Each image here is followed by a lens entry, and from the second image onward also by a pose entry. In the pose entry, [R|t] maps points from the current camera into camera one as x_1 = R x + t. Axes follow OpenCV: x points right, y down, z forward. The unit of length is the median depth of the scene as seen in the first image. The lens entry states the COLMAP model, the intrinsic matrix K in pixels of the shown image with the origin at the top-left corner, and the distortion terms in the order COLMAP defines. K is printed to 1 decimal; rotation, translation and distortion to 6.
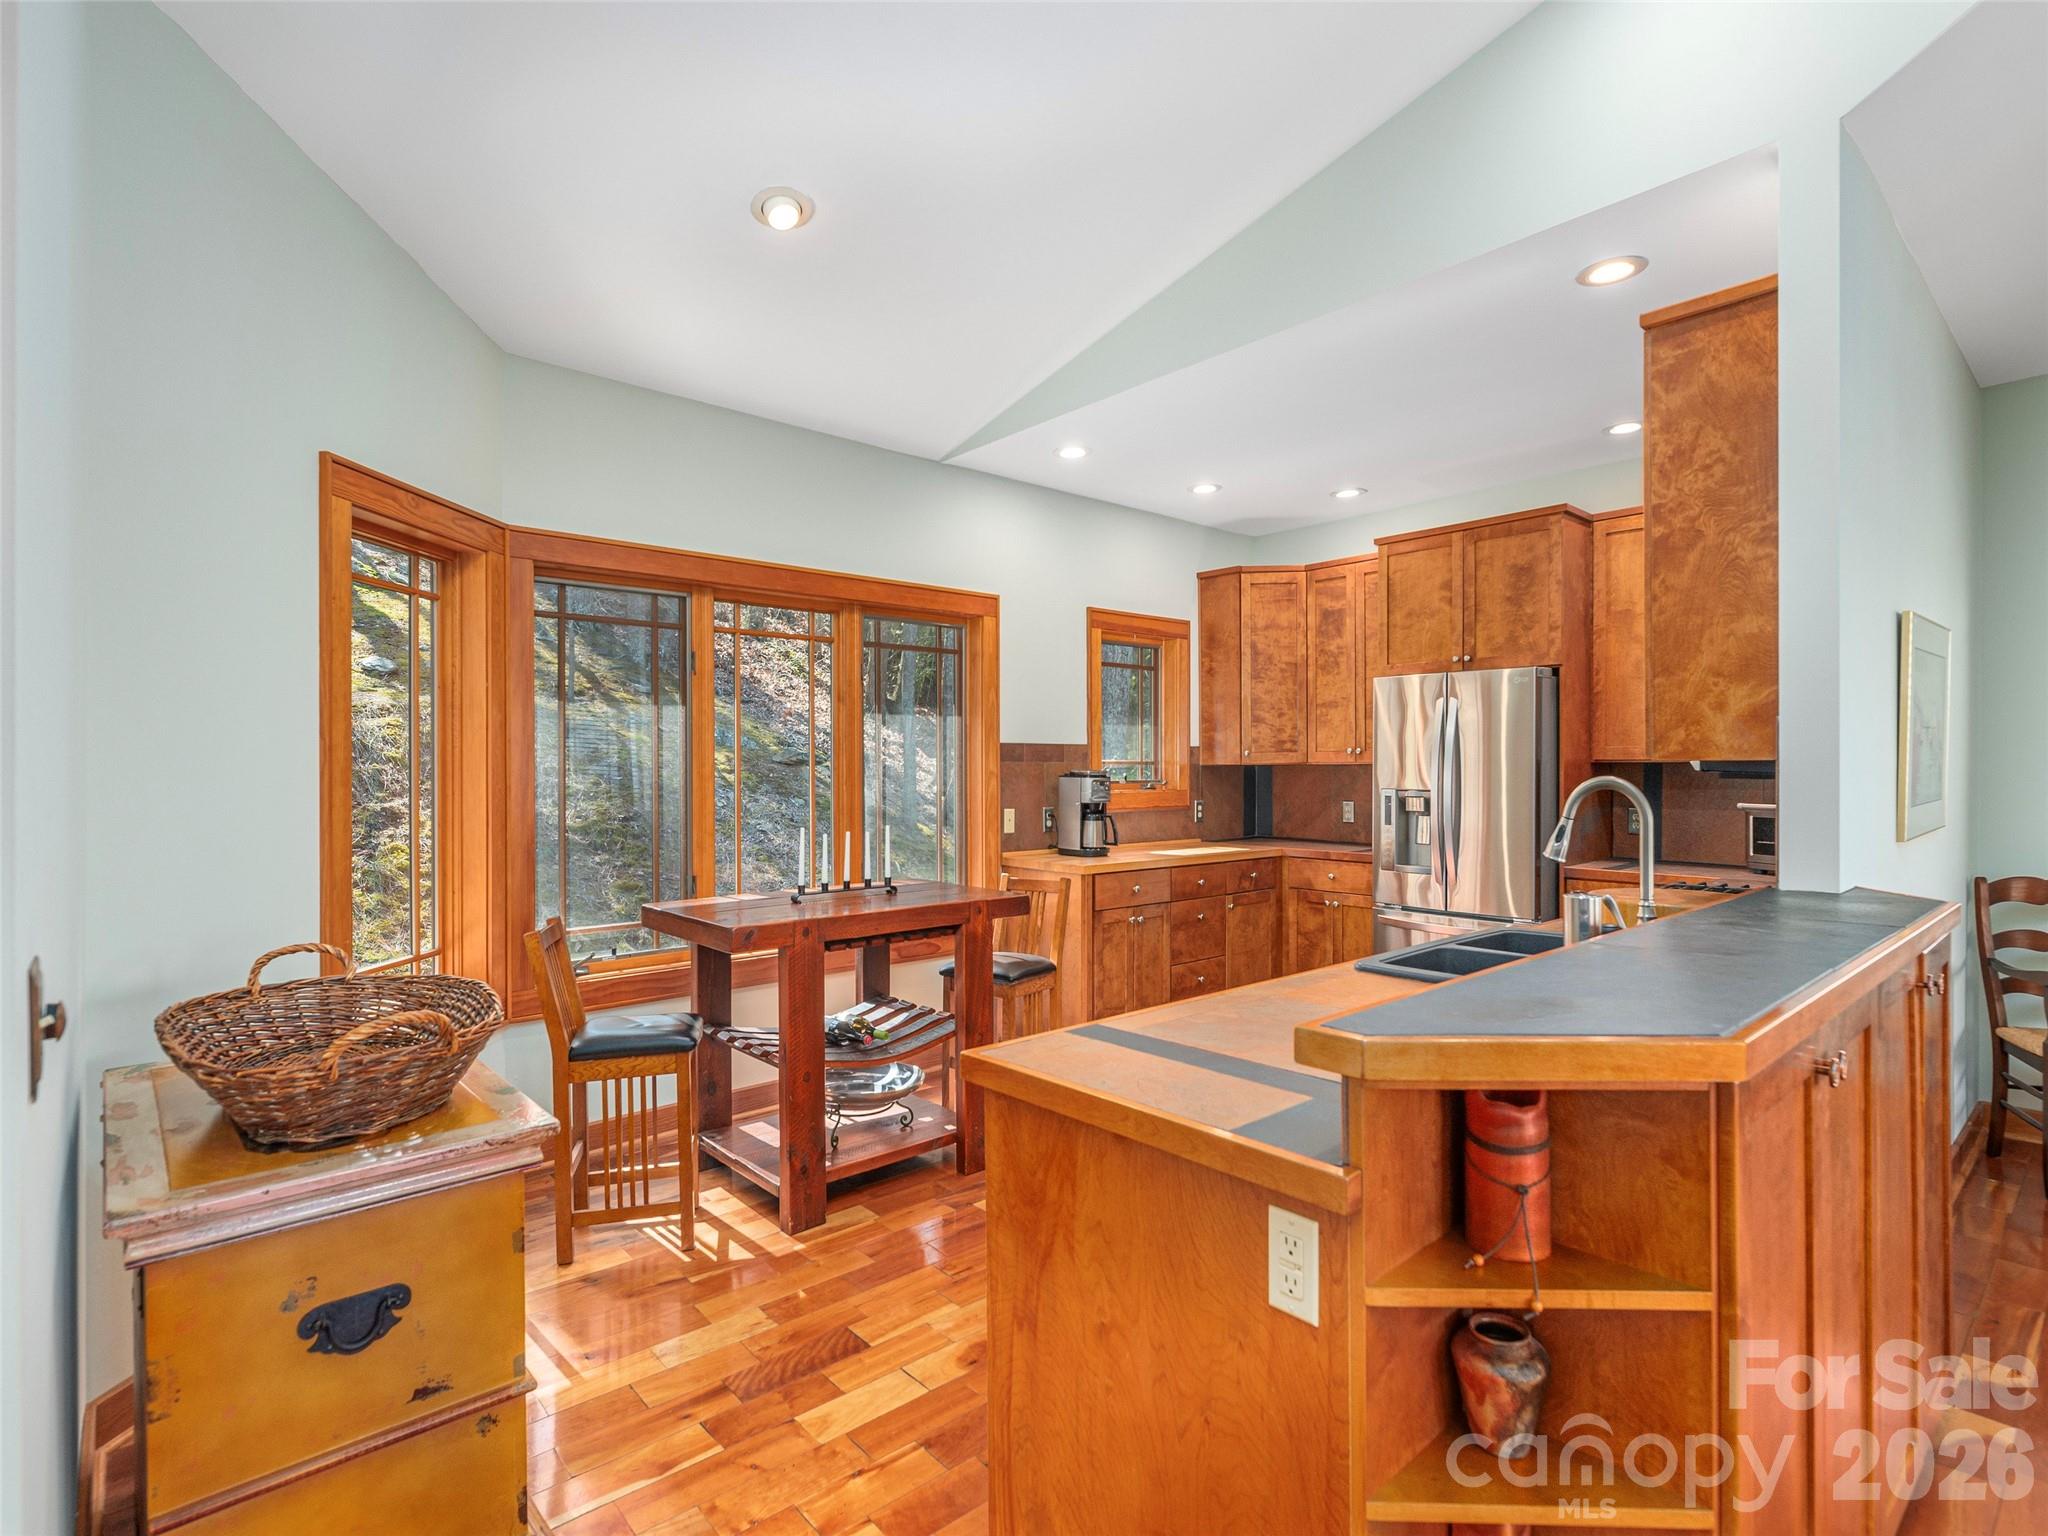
lens RADIAL K [[1017.5, 0, 1028.8], [0, 1017.5, 768.4], [0, 0, 1]] dist [-0.000866, -0.001379]
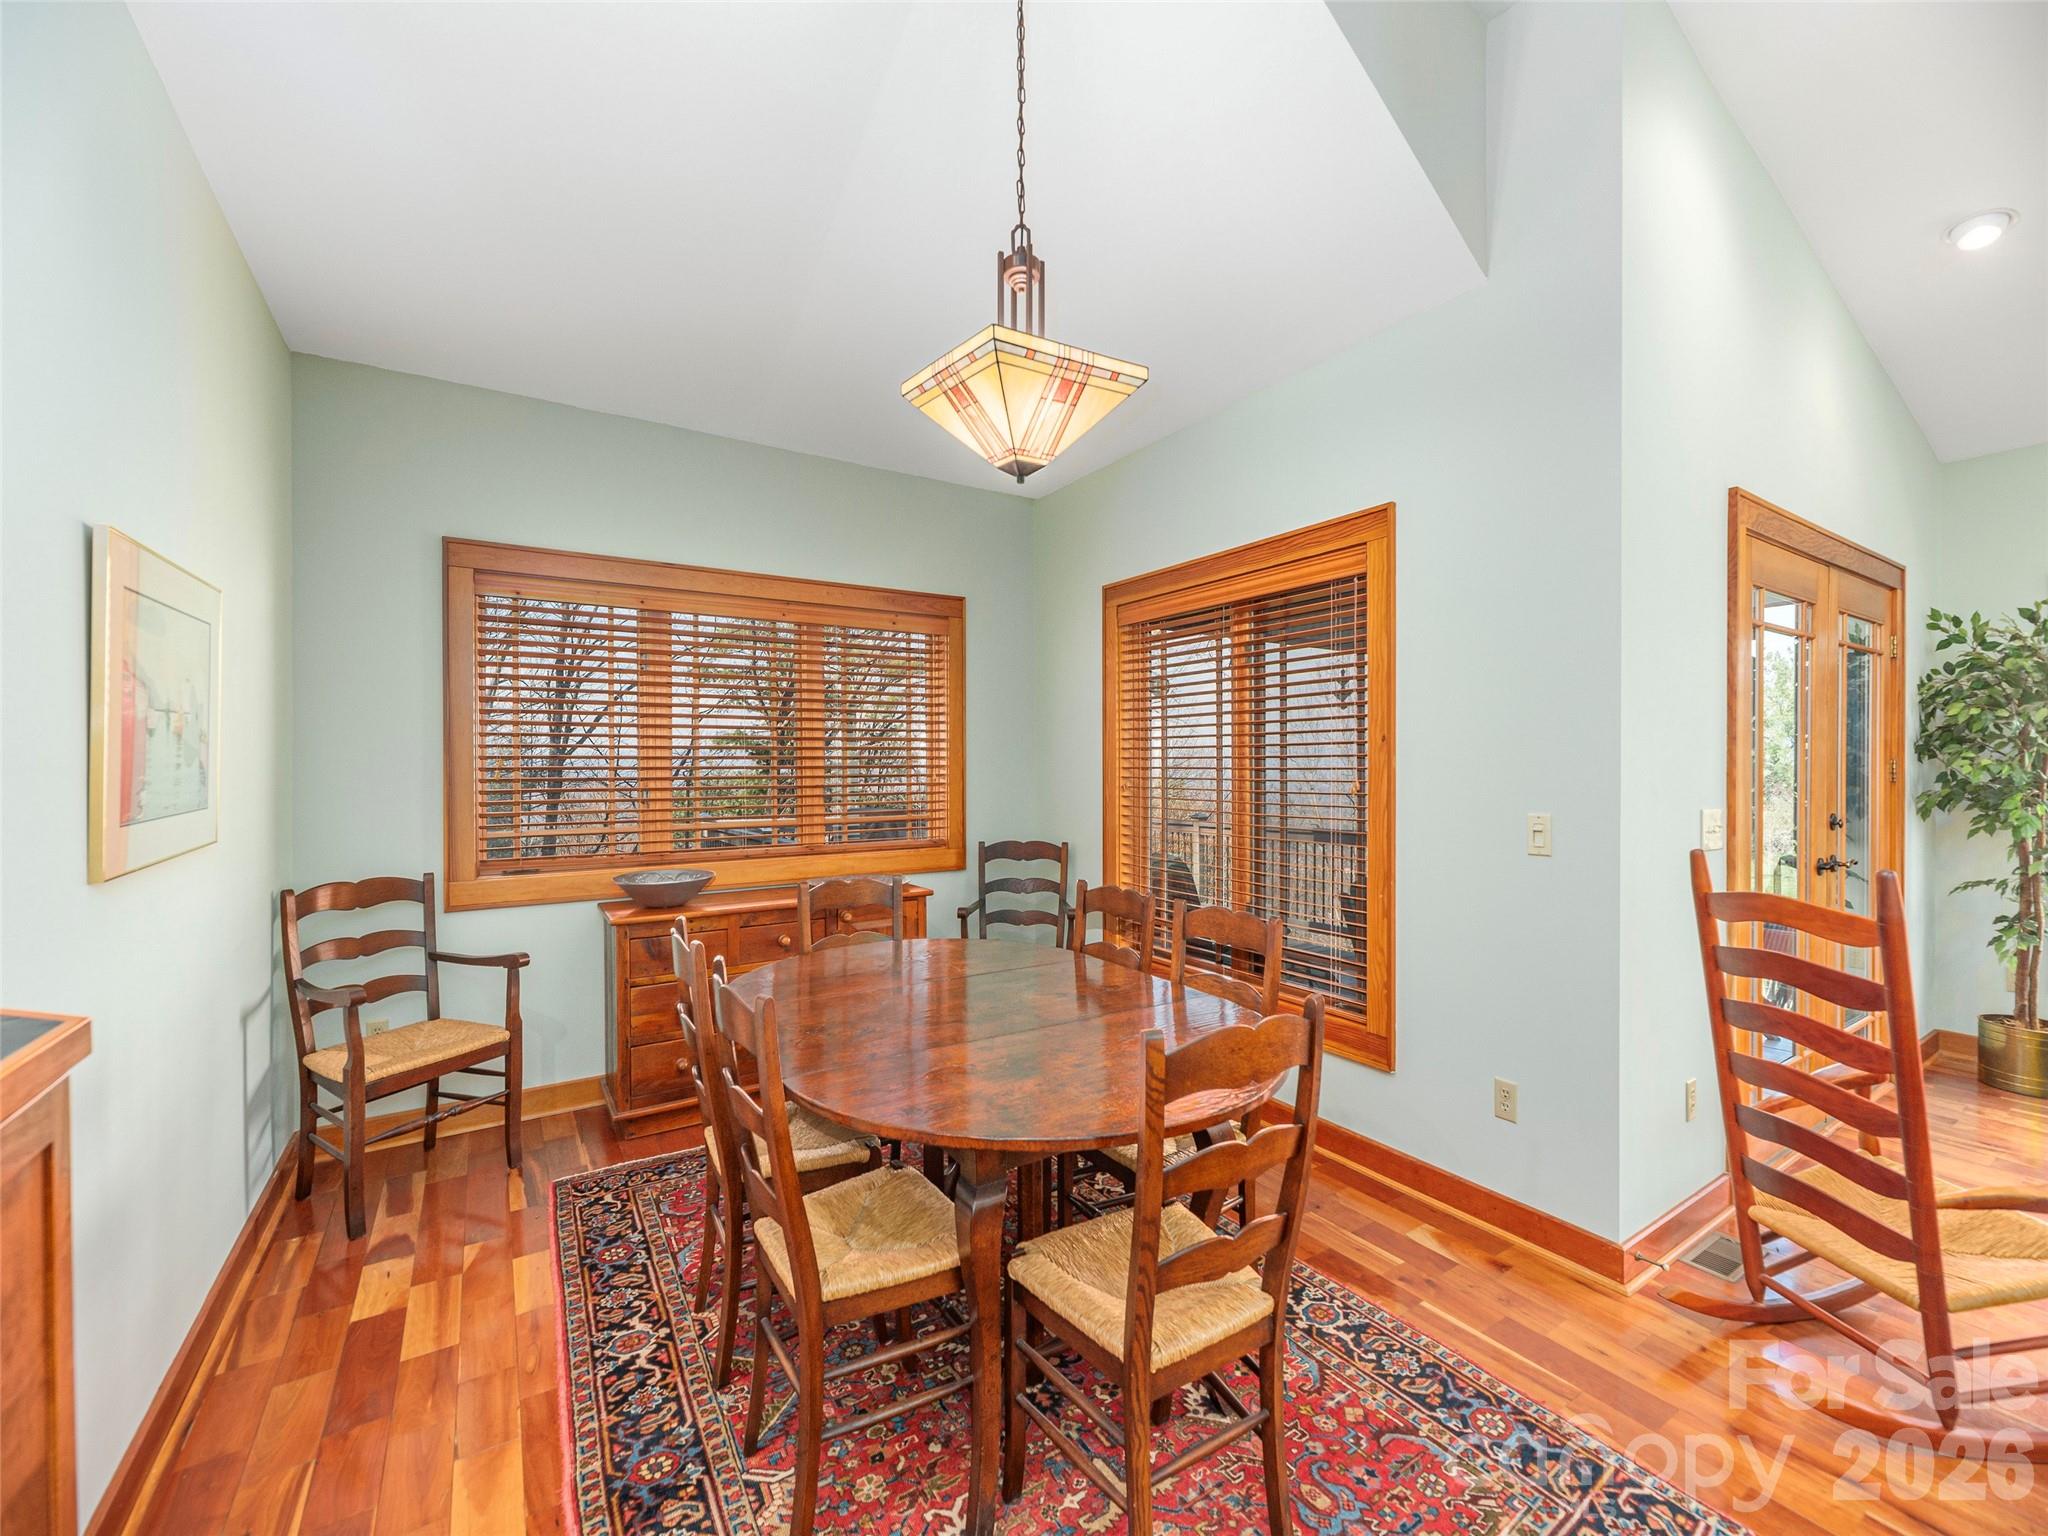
lens RADIAL K [[835.5, 0, 1029.7], [0, 835.5, 764.4], [0, 0, 1]] dist [-0.002614, -0.000266]
pose [[0.150406, -0.001305, 0.988623, 0.251193], [0.002475, 0.999996, 0.000943, -0.000186], [-0.988621, 0.002305, 0.150409, 0.199450]]
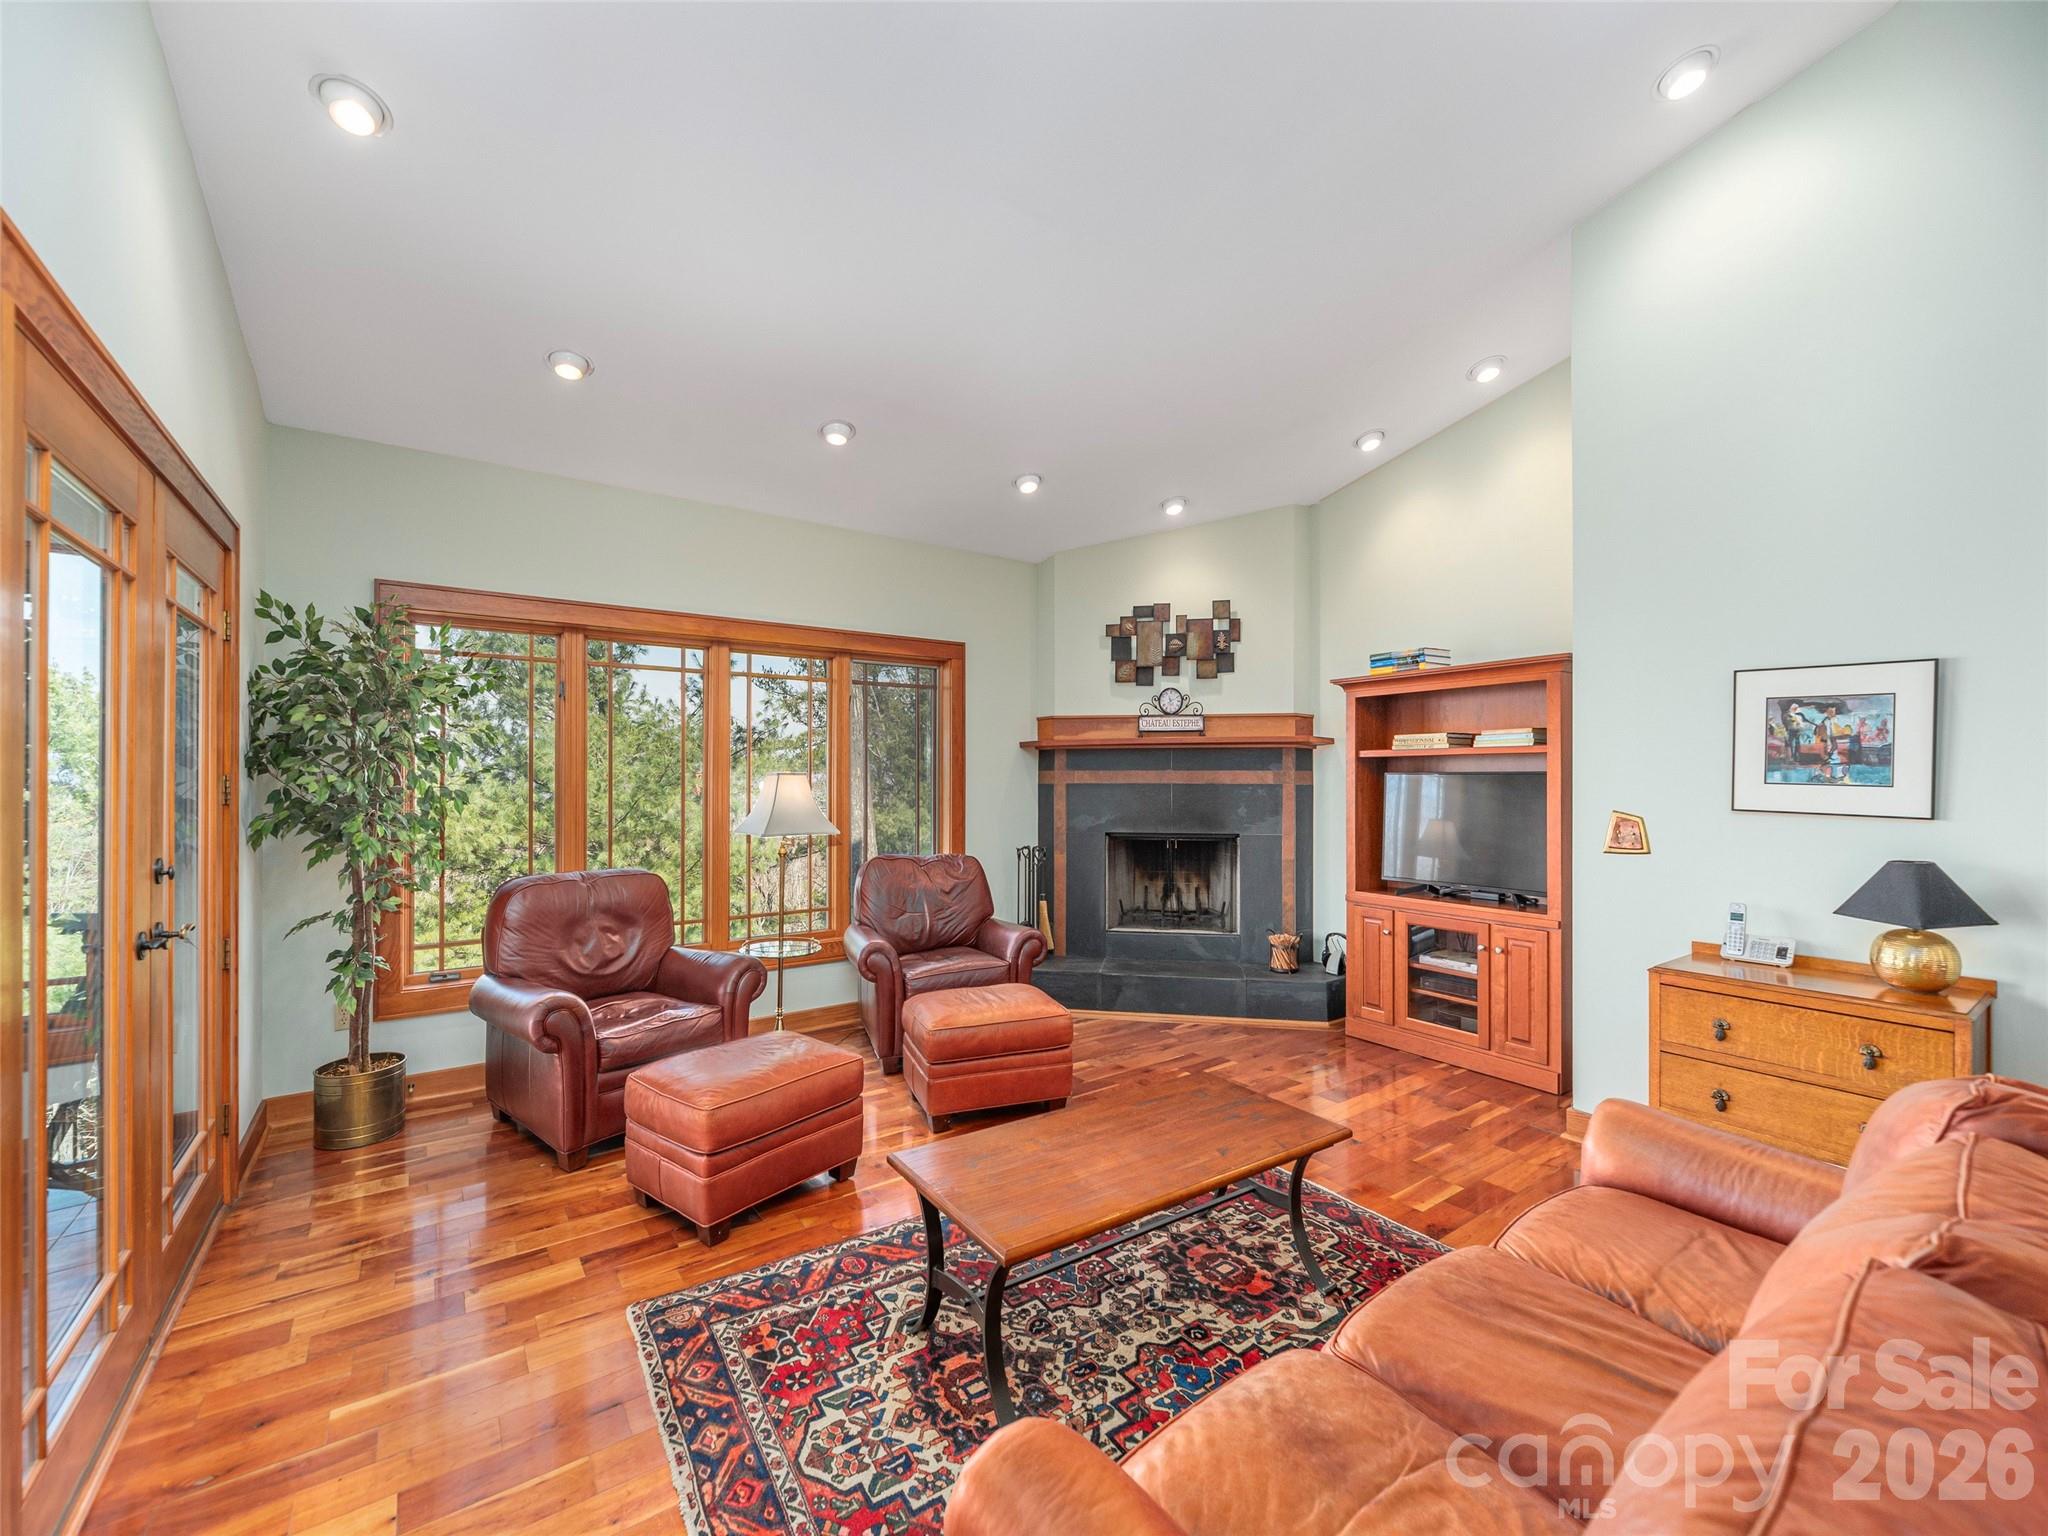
lens RADIAL K [[835.5, 0, 1021.5], [0, 835.5, 774.4], [0, 0, 1]] dist [-0.002614, -0.000266]
pose [[-0.994449, 0.001772, 0.105203, 0.519229], [0.001639, 0.999998, -0.001345, -0.000874], [-0.105206, -0.001165, -0.994450, 0.045619]]
